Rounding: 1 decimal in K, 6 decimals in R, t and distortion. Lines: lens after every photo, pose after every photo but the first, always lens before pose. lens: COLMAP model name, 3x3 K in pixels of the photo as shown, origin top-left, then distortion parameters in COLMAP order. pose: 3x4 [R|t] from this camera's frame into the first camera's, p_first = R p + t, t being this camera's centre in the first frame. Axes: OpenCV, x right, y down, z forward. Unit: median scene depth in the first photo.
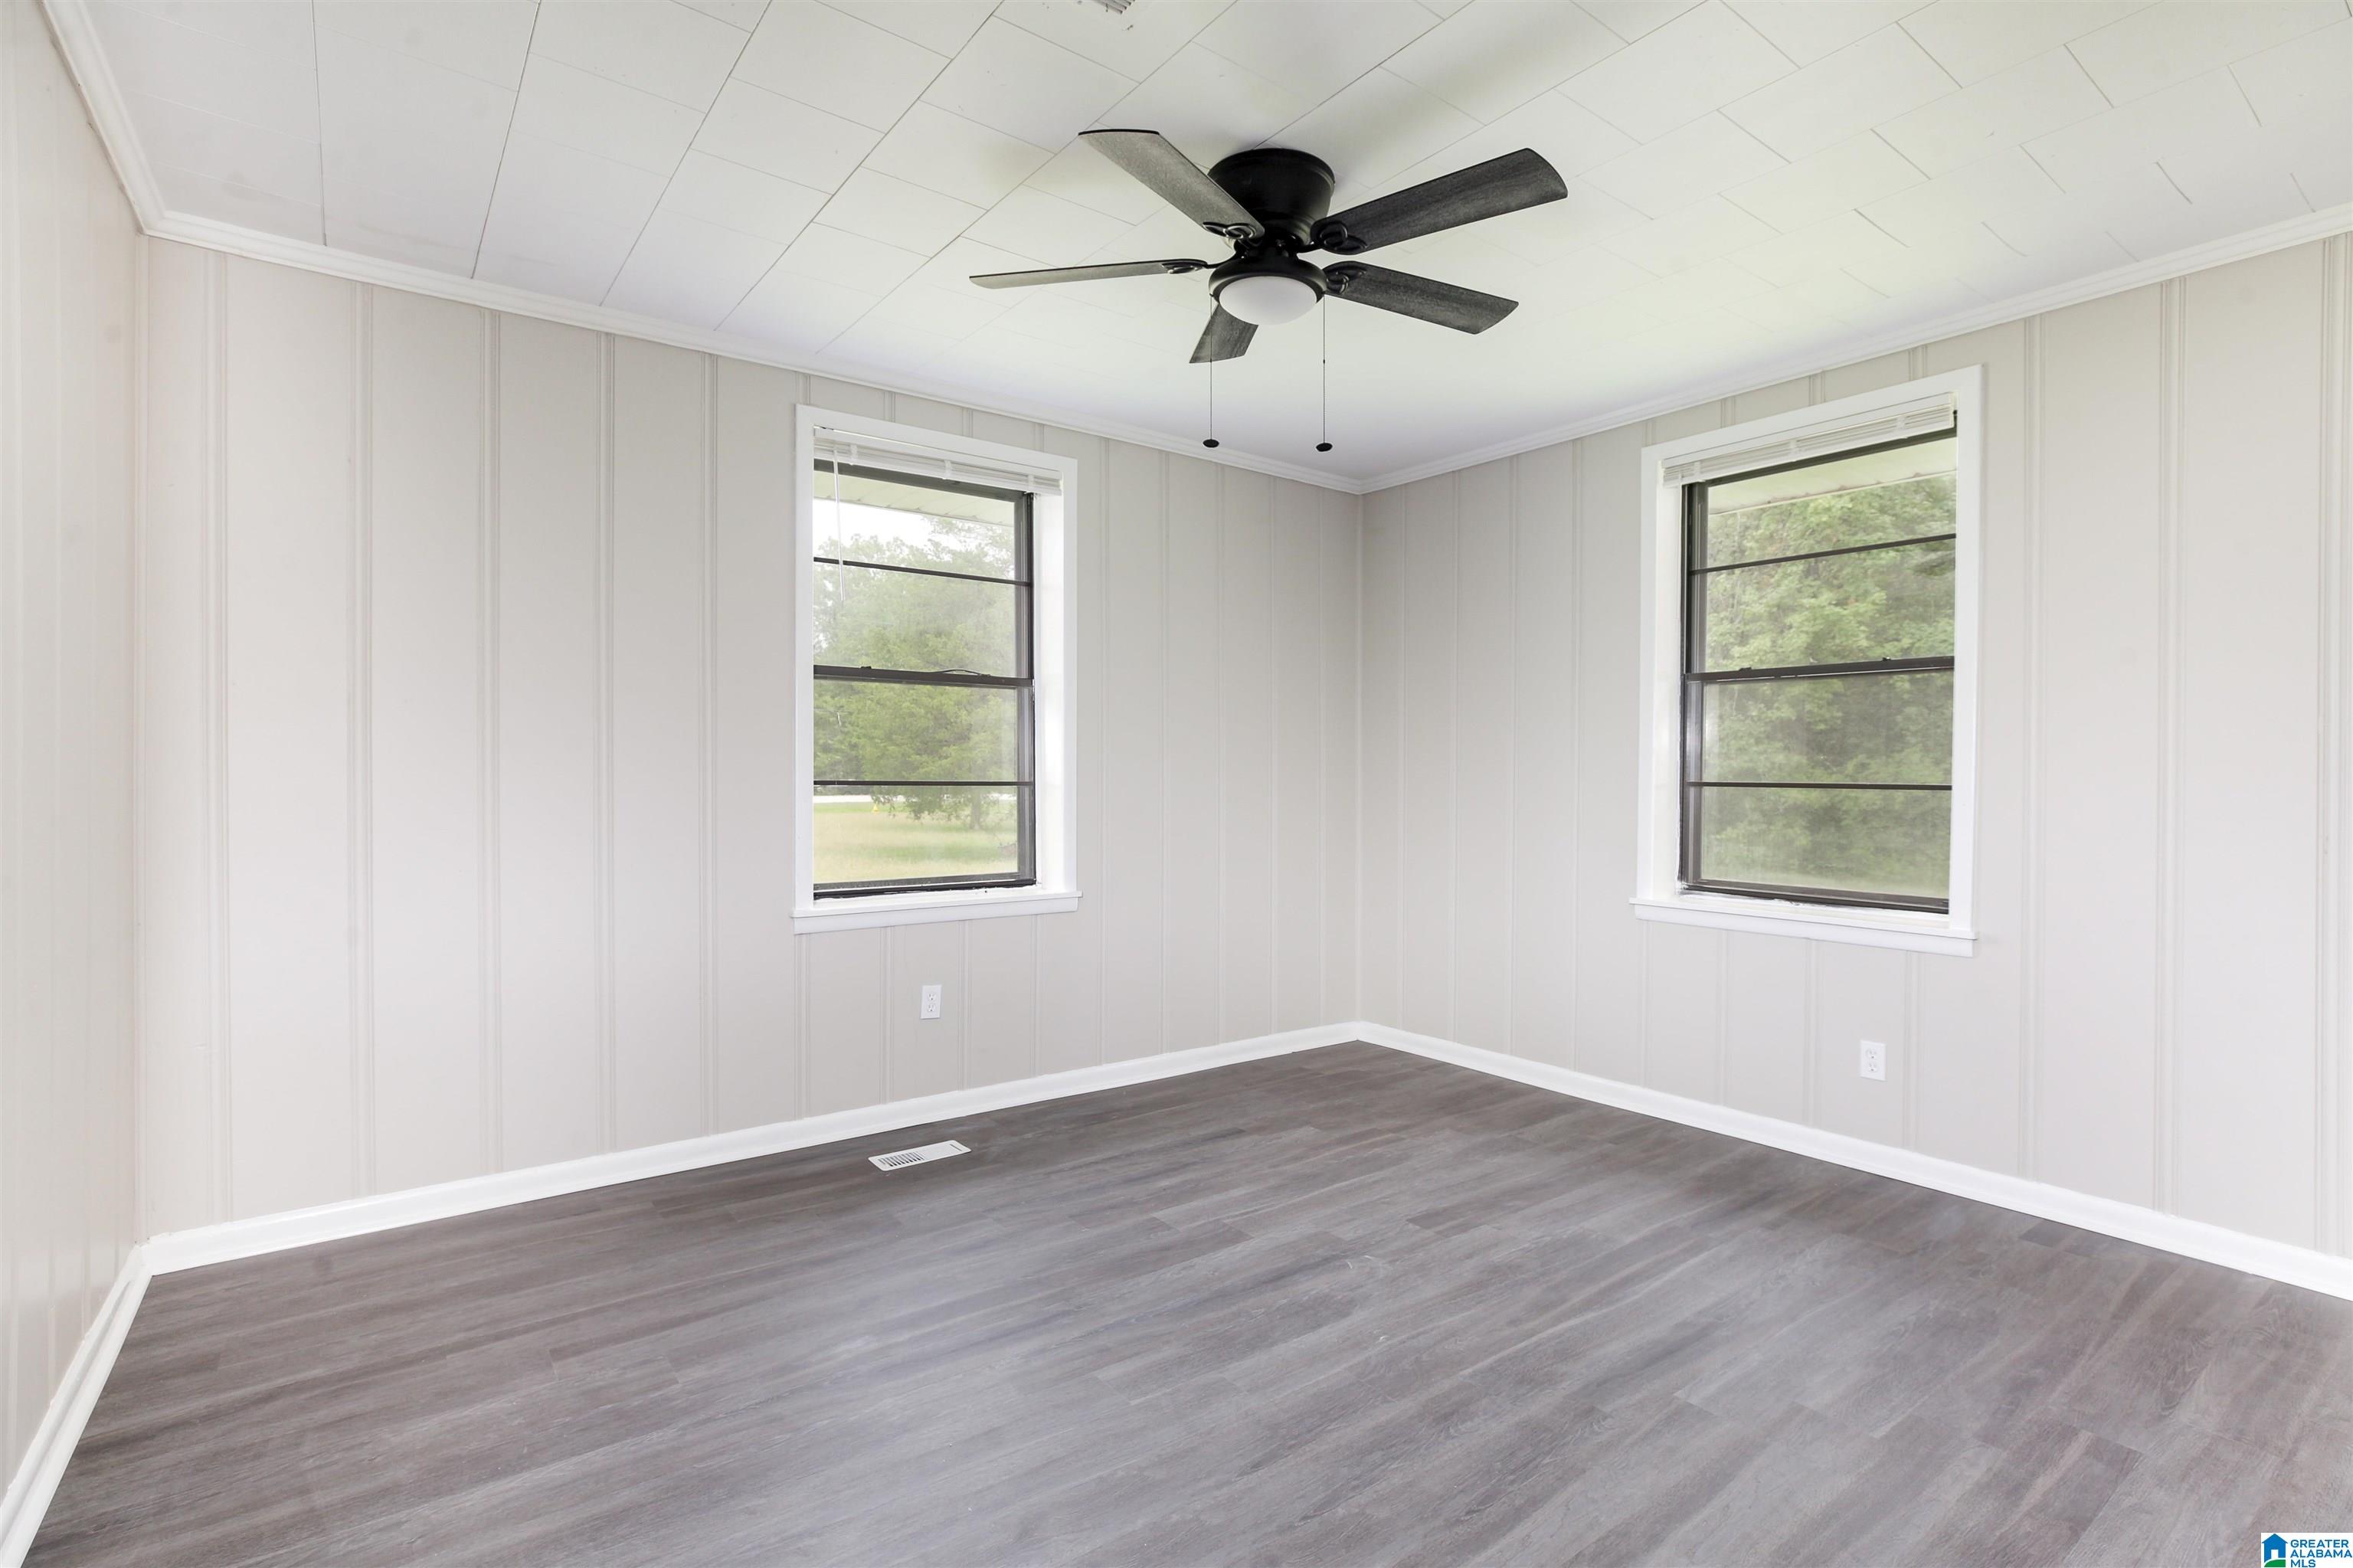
lens RADIAL K [[1120.1, 0, 1176.5], [0, 1120.1, 784.0], [0, 0, 1]] dist [-0.028290, 0.016054]
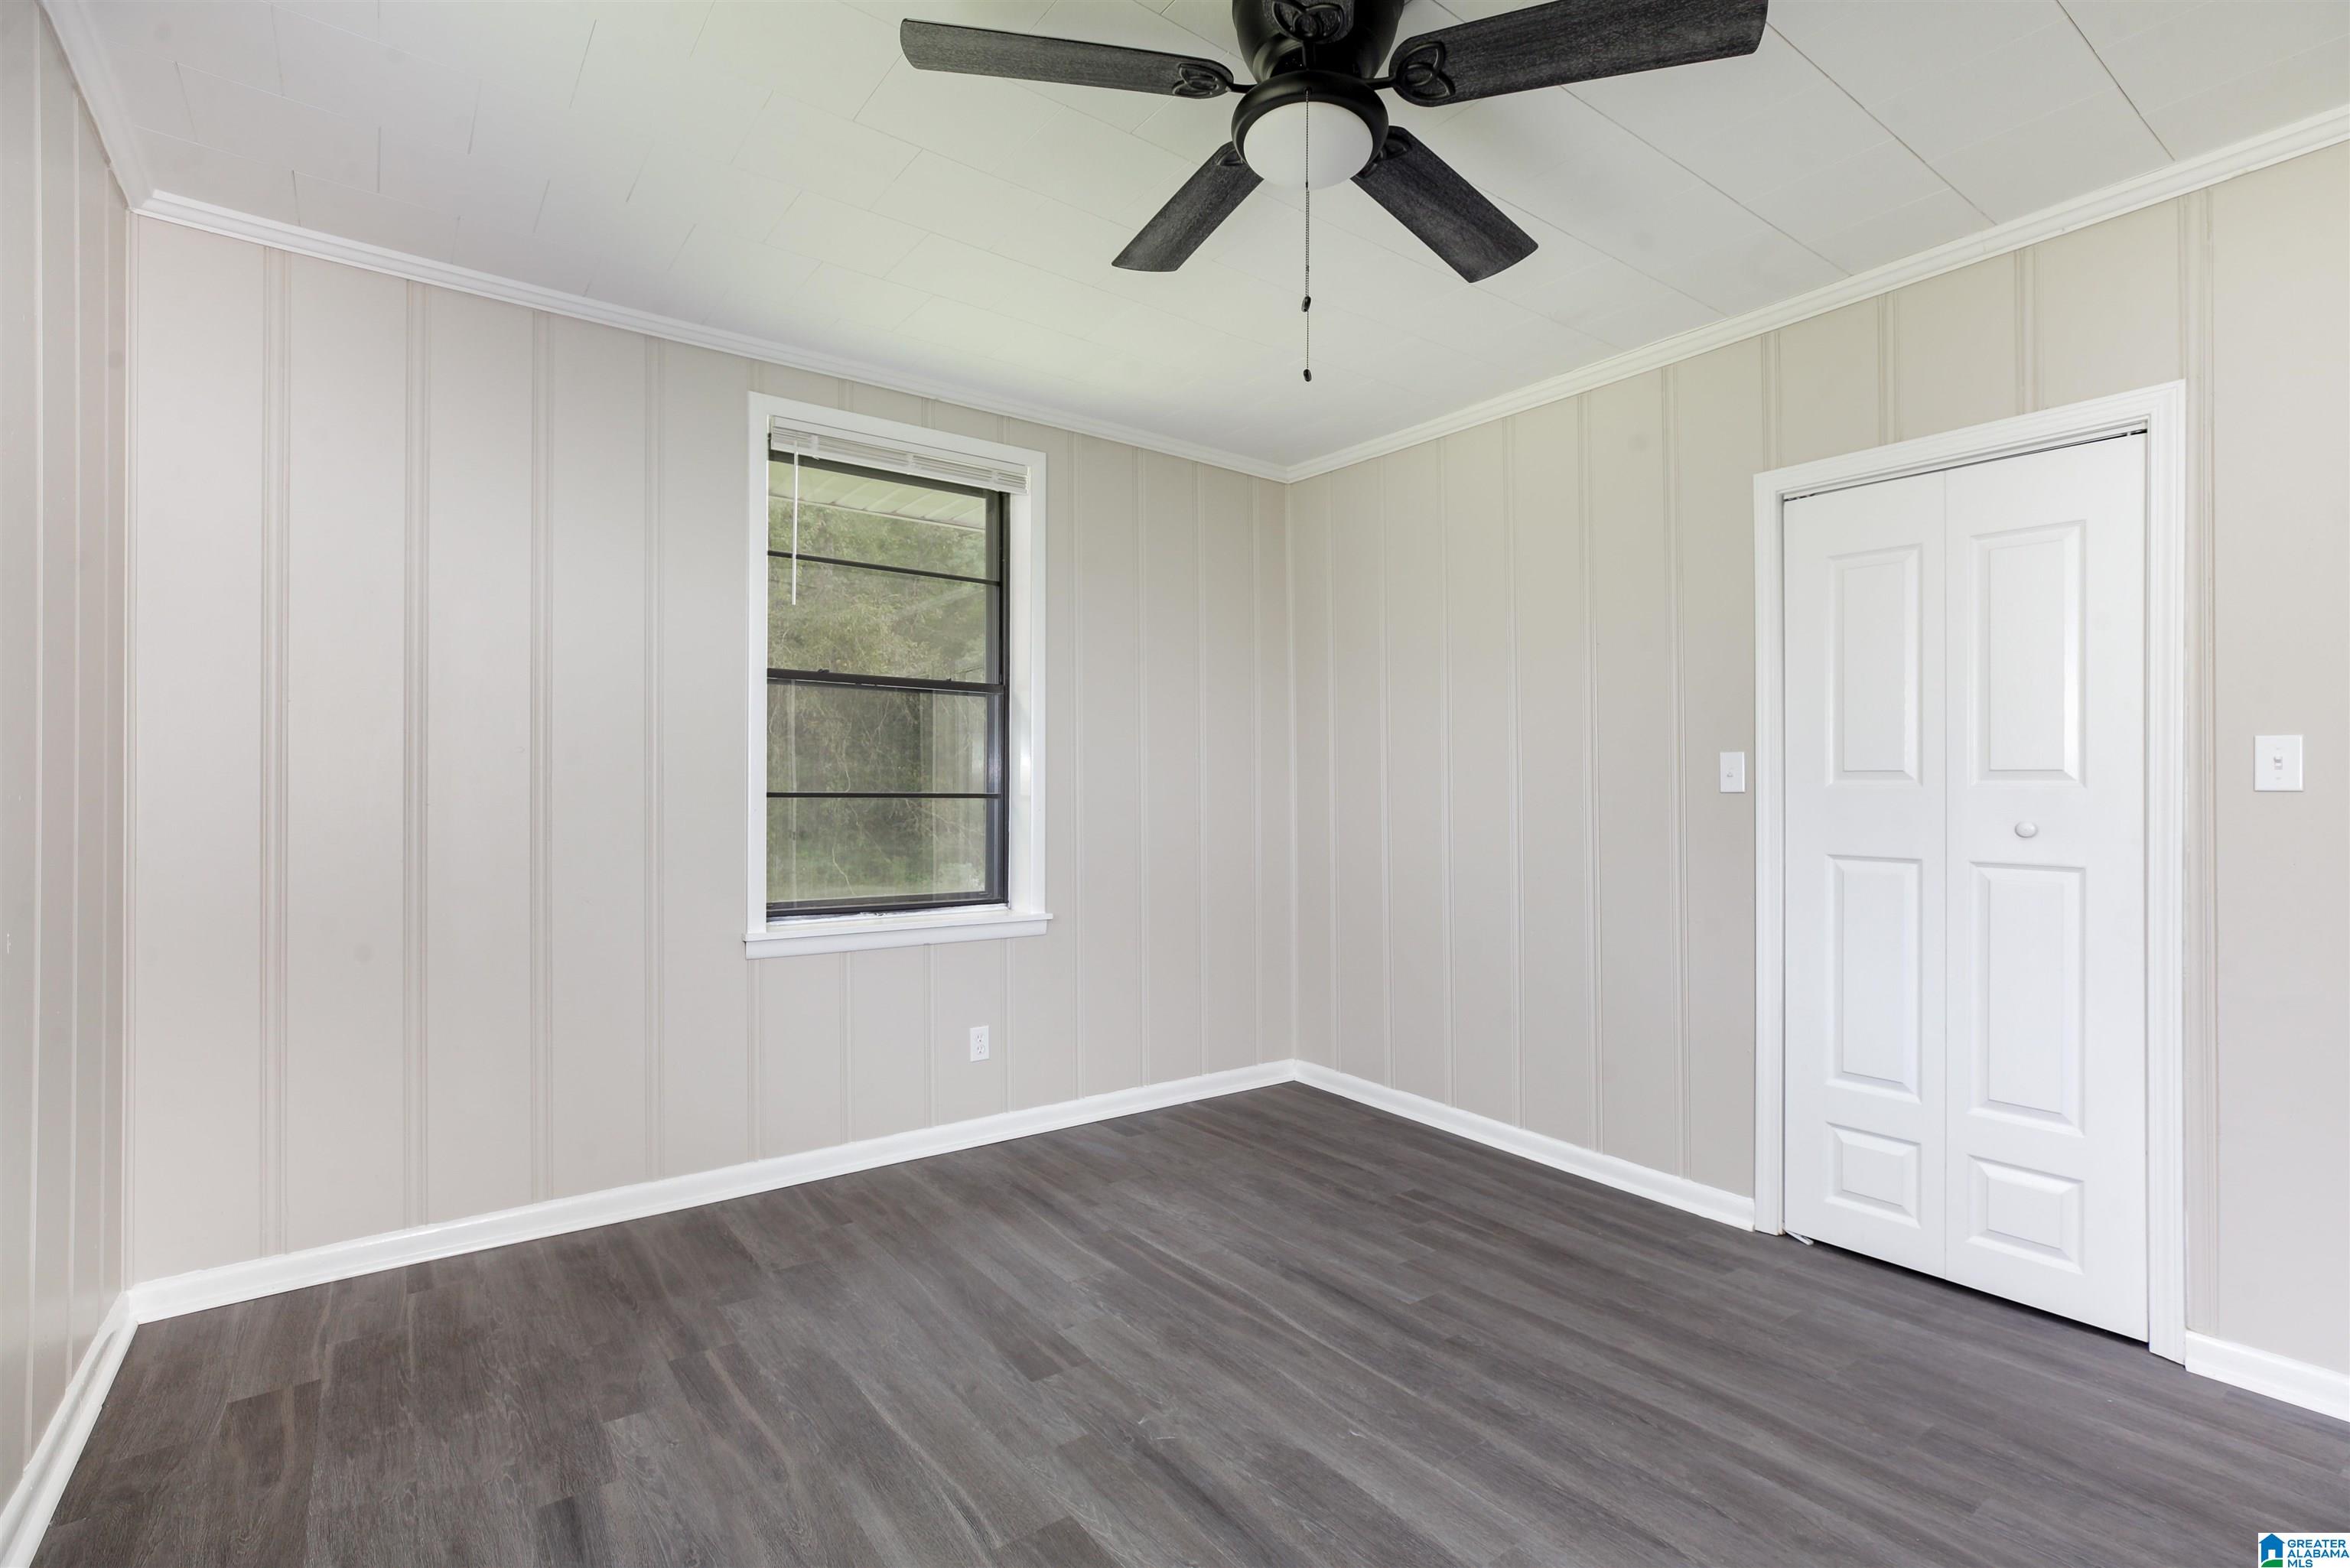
lens RADIAL K [[1118.6, 0, 1175.0], [0, 1118.6, 784.0], [0, 0, 1]] dist [-0.028290, 0.016054]
pose [[-0.013848, -0.000702, 0.999904, -0.614203], [0.003171, 0.999995, 0.000746, -0.012351], [-0.999899, 0.003181, -0.013846, 1.034180]]
